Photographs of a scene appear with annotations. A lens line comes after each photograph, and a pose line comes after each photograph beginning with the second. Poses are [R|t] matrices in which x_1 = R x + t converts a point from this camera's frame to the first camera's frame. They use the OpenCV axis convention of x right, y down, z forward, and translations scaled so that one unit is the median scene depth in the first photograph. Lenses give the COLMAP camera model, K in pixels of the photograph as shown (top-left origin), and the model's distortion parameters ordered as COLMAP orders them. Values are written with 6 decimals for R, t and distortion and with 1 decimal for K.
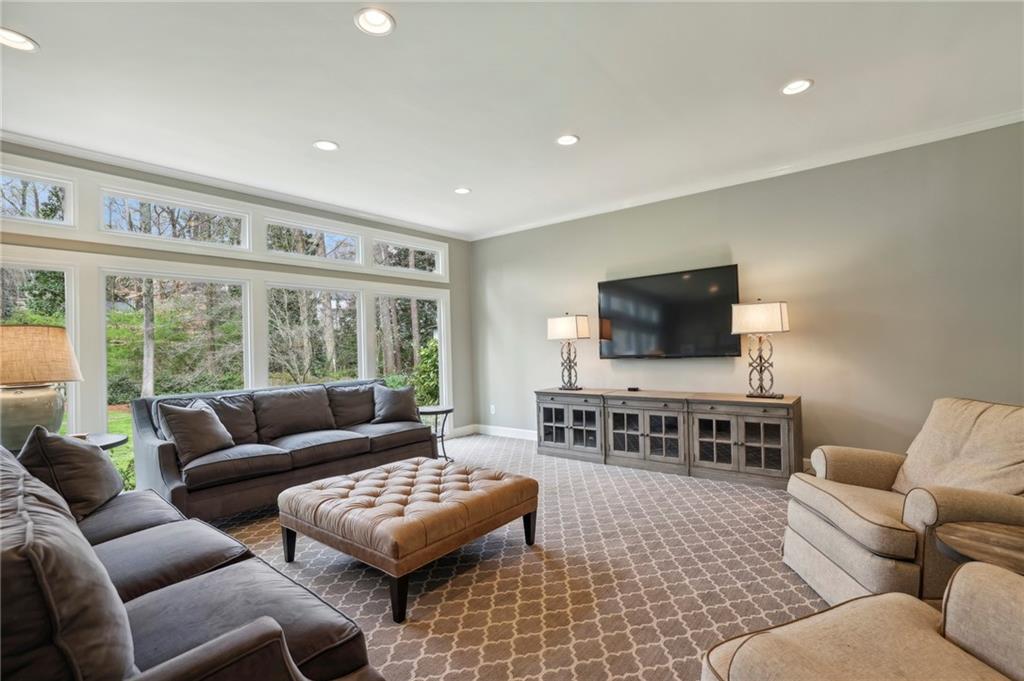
lens RADIAL K [[466.5, 0, 511.5], [0, 466.5, 339.6], [0, 0, 1]] dist [-0.015106, 0.002648]
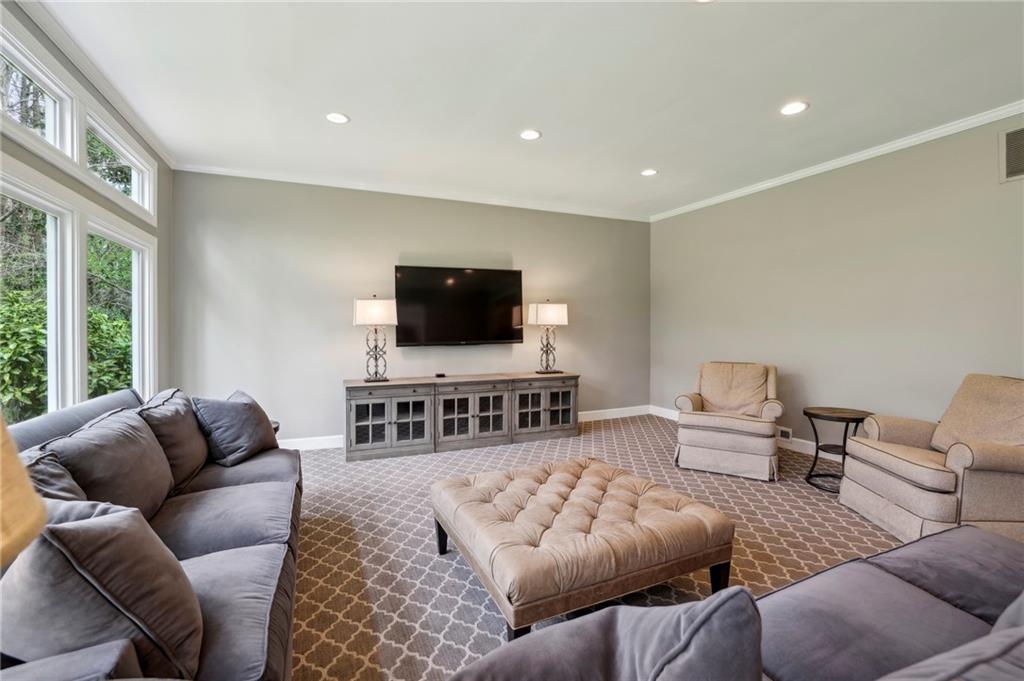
lens RADIAL K [[443.0, 0, 507.6], [0, 443.0, 334.4], [0, 0, 1]] dist [-0.029903, 0.000889]
pose [[0.471724, 0.017235, 0.881578, -0.593851], [-0.022774, 0.999714, -0.007358, 0.021401], [-0.881452, -0.016606, 0.471981, 0.453967]]
